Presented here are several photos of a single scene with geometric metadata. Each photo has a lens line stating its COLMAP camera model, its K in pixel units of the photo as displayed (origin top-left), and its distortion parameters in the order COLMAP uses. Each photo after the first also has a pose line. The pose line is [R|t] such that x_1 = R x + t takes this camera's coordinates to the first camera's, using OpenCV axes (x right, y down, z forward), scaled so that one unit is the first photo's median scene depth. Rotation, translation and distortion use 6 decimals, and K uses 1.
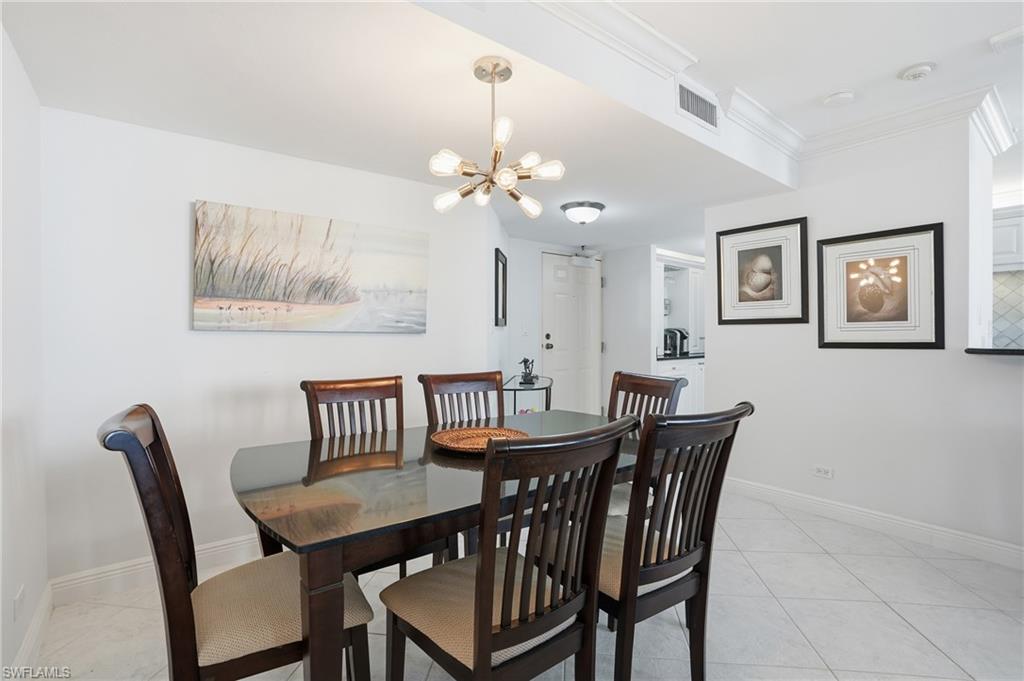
lens RADIAL K [[485.8, 0, 515.0], [0, 485.8, 327.2], [0, 0, 1]] dist [-0.070217, 0.025380]
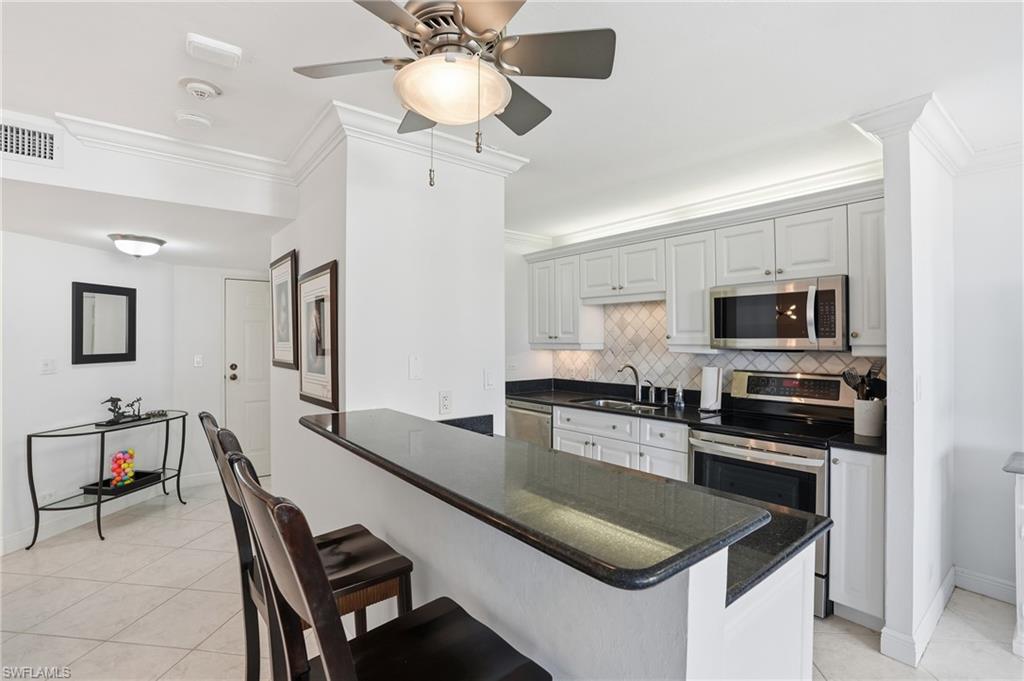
lens RADIAL K [[474.7, 0, 514.6], [0, 474.7, 339.0], [0, 0, 1]] dist [-0.071751, 0.025942]
pose [[0.999990, -0.000347, -0.004444, 0.612996], [0.000404, 0.999918, 0.012766, -0.046699], [0.004439, -0.012768, 0.999909, 0.084771]]
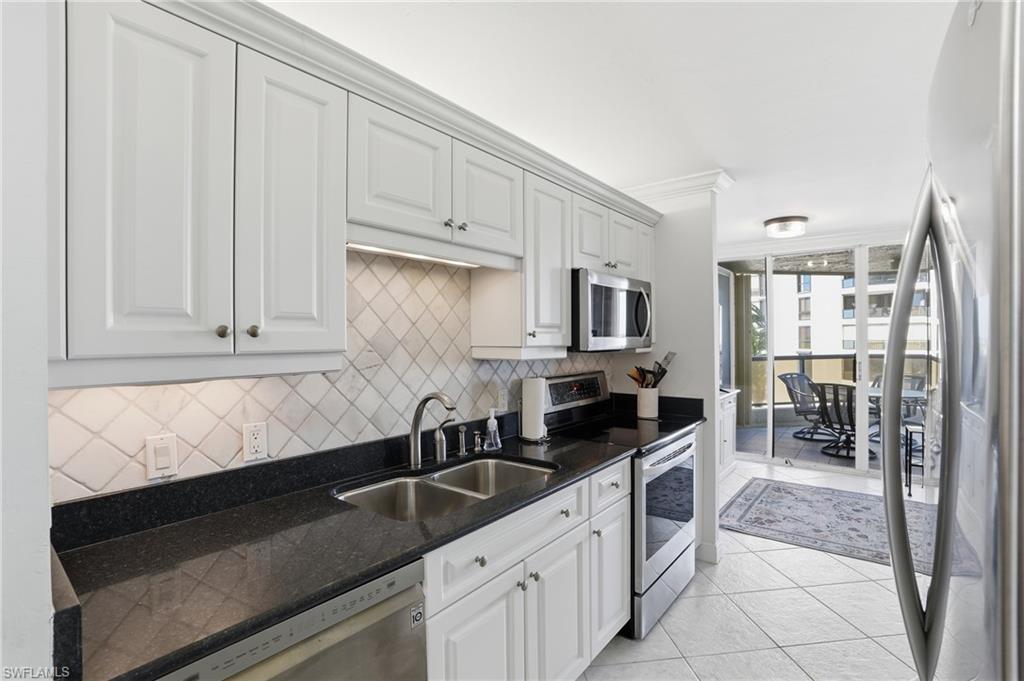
lens RADIAL K [[459.7, 0, 512.0], [0, 459.7, 340.5], [0, 0, 1]] dist [-0.000704, 0.022330]
pose [[-0.181254, -0.005002, 0.983424, 0.443505], [-0.011116, 0.999934, 0.003037, -0.037154], [-0.983373, -0.010382, -0.181298, 0.823979]]
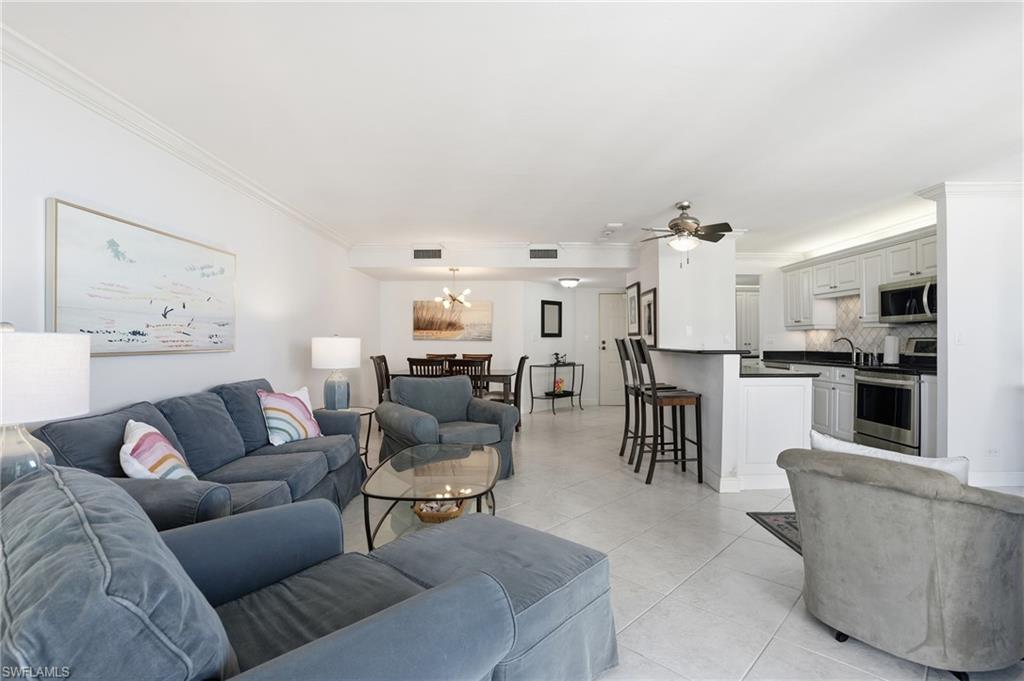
lens RADIAL K [[473.7, 0, 510.3], [0, 473.7, 337.2], [0, 0, 1]] dist [-0.073538, 0.024662]
pose [[0.770799, -0.003572, -0.637068, 0.866808], [0.007895, 0.999961, 0.003946, -0.008794], [0.637029, -0.008071, 0.770797, -0.503810]]
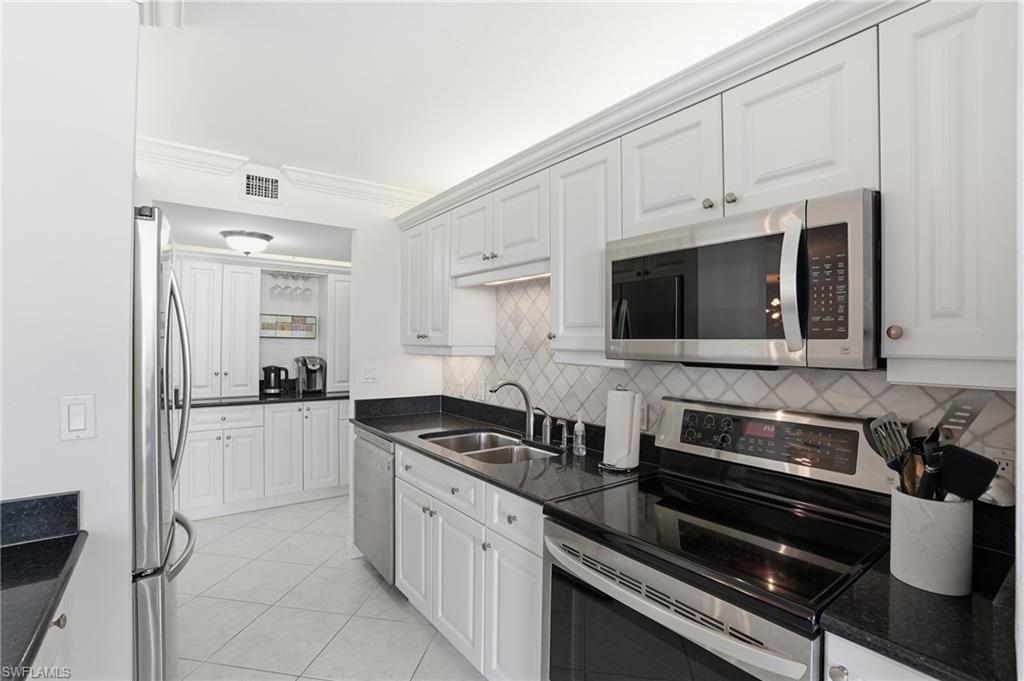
lens RADIAL K [[474.7, 0, 514.6], [0, 474.7, 339.0], [0, 0, 1]] dist [-0.071751, 0.025942]
pose [[0.999146, 0.011676, -0.039639, 0.807049], [-0.011376, 0.999905, 0.007777, -0.041608], [0.039726, -0.007319, 0.999184, 0.358946]]
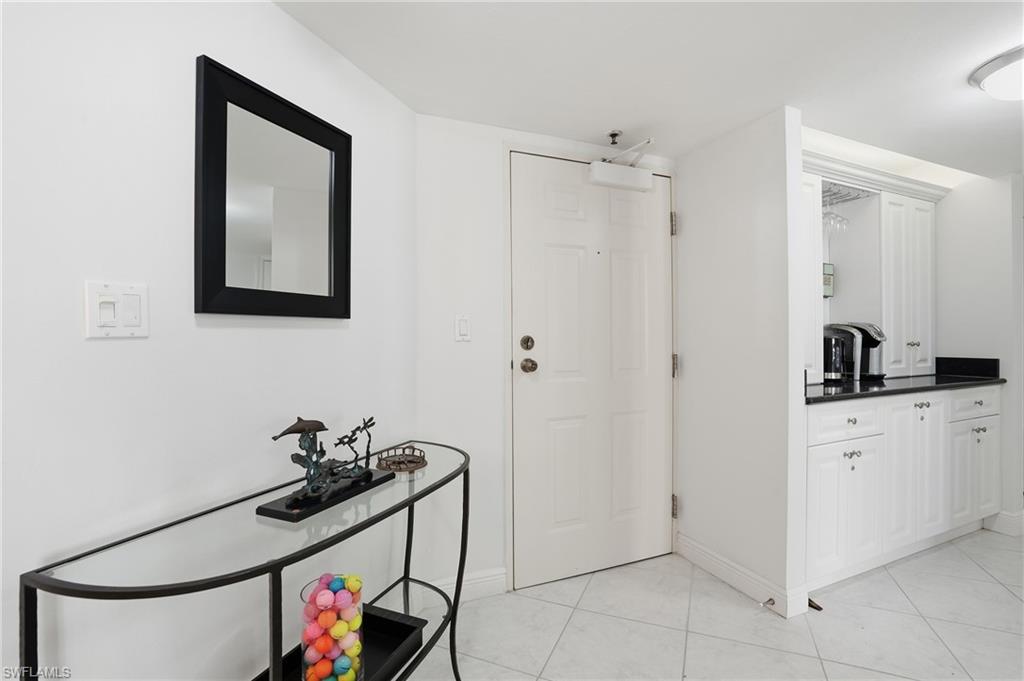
lens RADIAL K [[474.7, 0, 514.6], [0, 474.7, 339.0], [0, 0, 1]] dist [-0.071751, 0.025942]
pose [[0.961145, -0.004872, -0.276001, 0.170610], [0.009509, 0.999835, 0.015465, 0.008421], [0.275880, -0.017489, 0.961033, 0.572975]]
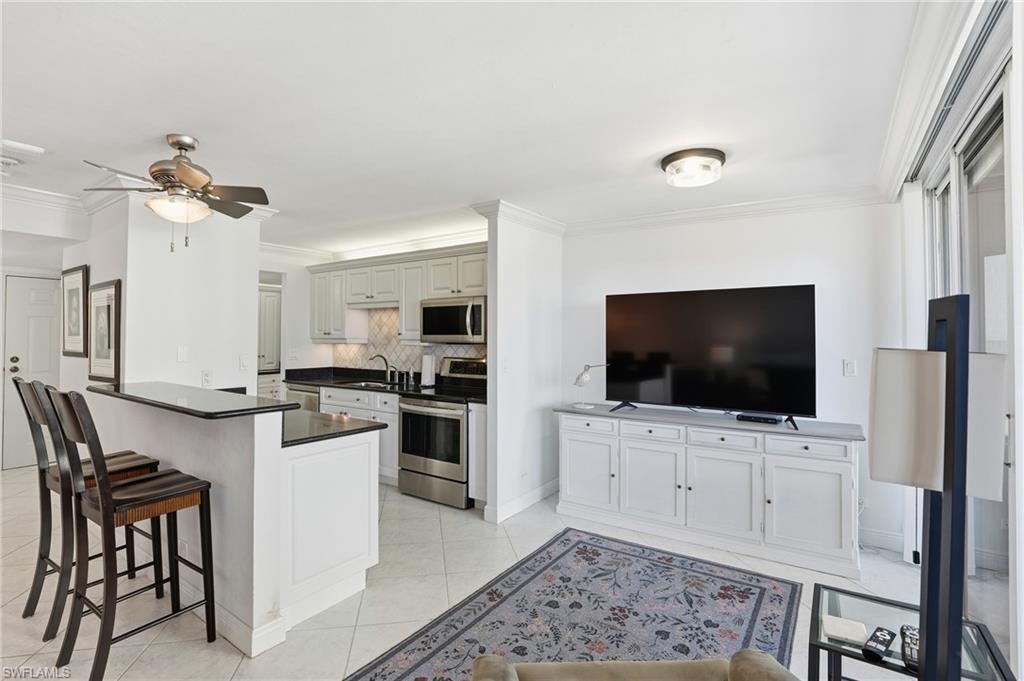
lens RADIAL K [[485.8, 0, 515.0], [0, 485.8, 327.2], [0, 0, 1]] dist [-0.070217, 0.025380]
pose [[0.956175, 0.009910, 0.292630, 0.761325], [-0.008833, 0.999948, -0.005002, -0.051360], [-0.292664, 0.002198, 0.956213, -0.217329]]
